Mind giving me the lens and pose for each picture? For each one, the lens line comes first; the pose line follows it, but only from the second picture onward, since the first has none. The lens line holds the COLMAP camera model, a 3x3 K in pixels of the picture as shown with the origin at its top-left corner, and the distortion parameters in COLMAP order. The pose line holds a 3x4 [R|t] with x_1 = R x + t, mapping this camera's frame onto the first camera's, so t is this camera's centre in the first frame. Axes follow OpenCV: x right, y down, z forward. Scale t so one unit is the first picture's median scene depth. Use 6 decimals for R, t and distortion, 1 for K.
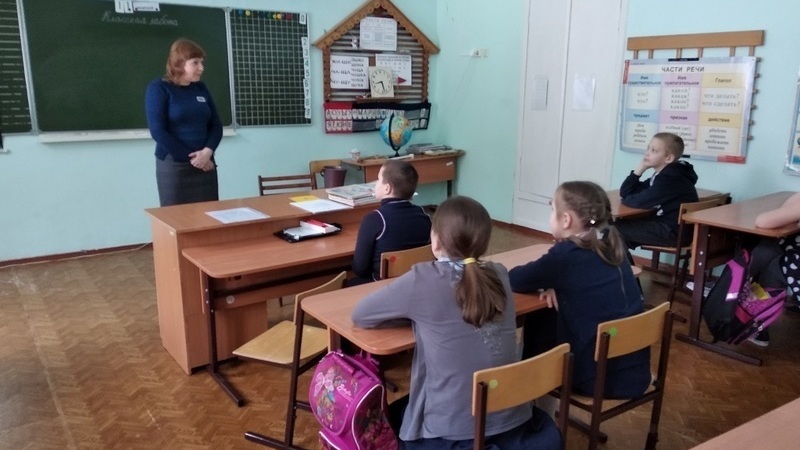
lens RADIAL K [[610.7, 0, 405.4], [0, 610.7, 233.3], [0, 0, 1]] dist [0.004224, -0.027387]
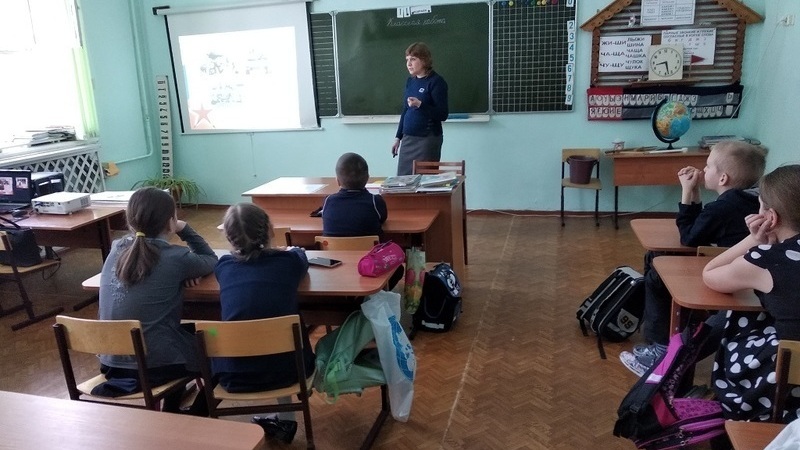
lens RADIAL K [[610.7, 0, 400.2], [0, 610.7, 223.5], [0, 0, 1]] dist [0.004224, -0.027387]
pose [[0.675995, 0.143717, -0.722756, 0.388480], [-0.130438, 0.988647, 0.074590, -0.040548], [0.725270, 0.043852, 0.687067, 0.153991]]
